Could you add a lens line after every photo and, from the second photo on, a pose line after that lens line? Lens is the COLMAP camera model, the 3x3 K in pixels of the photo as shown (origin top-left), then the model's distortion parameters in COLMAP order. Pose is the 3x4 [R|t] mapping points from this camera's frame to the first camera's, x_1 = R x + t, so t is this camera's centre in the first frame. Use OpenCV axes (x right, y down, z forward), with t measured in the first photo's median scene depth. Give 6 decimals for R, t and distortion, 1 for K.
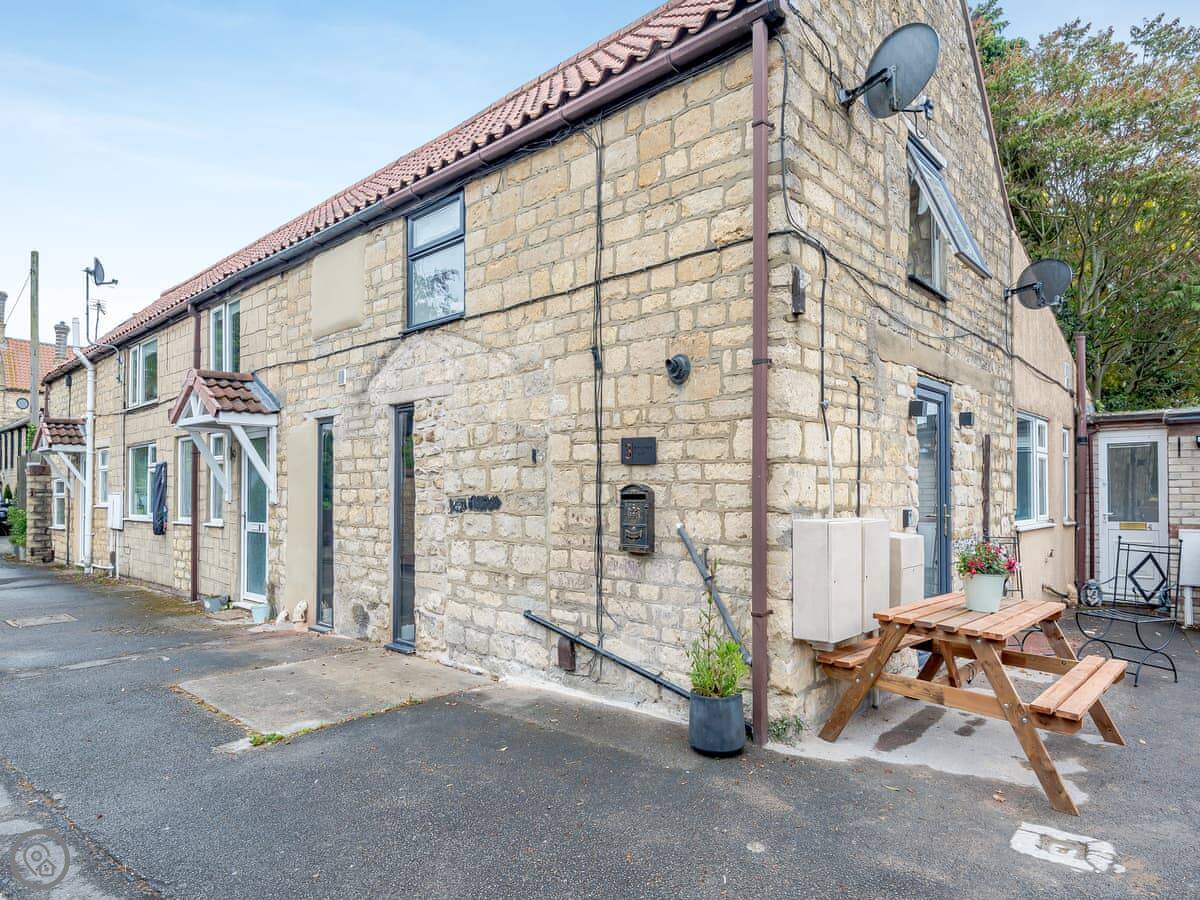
lens RADIAL K [[542.5, 0, 600.0], [0, 542.5, 466.1], [0, 0, 1]] dist [0.016530, -0.005079]
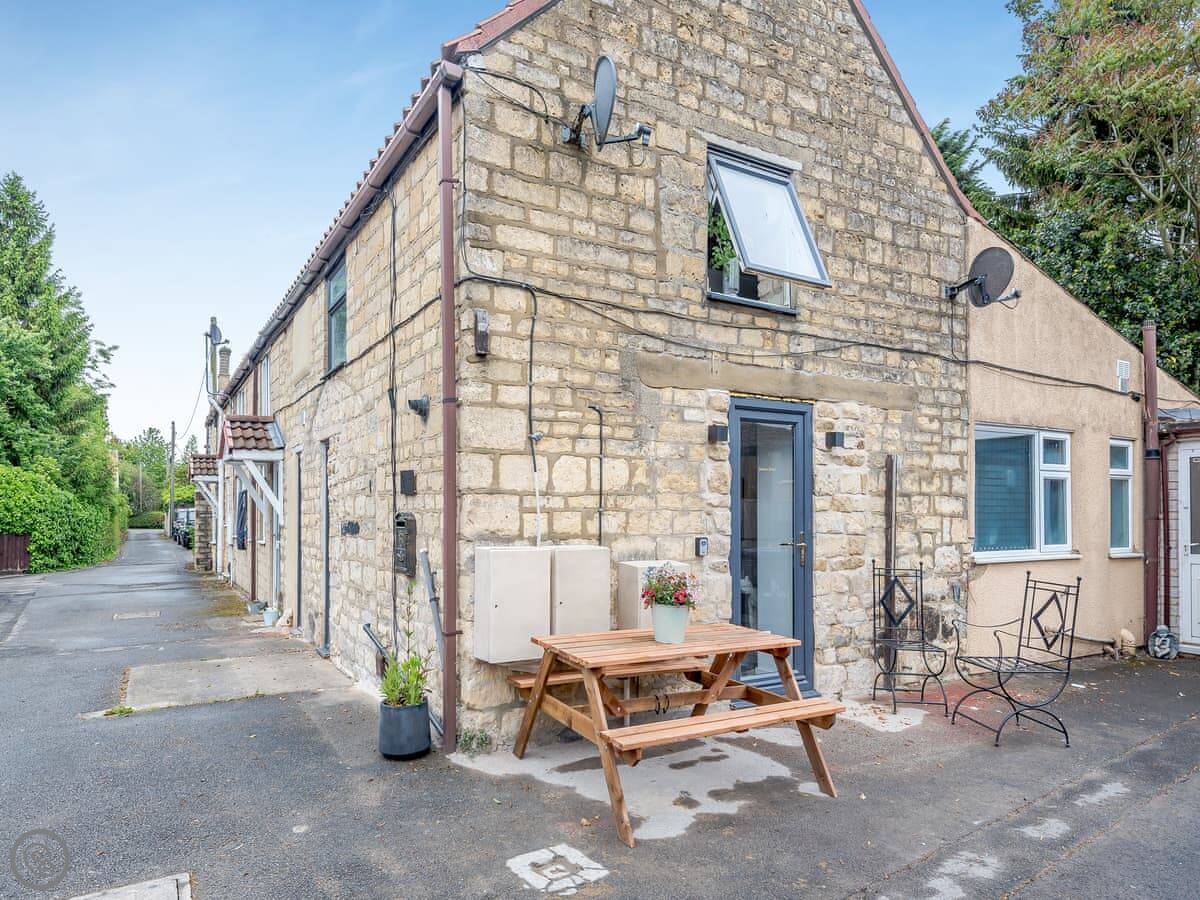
lens RADIAL K [[552.8, 0, 619.1], [0, 552.8, 487.4], [0, 0, 1]] dist [0.024370, -0.009379]
pose [[0.970659, -0.009427, -0.240275, 0.727715], [0.009991, 0.999949, 0.001130, -0.014076], [0.240252, -0.003497, 0.970704, 0.006106]]
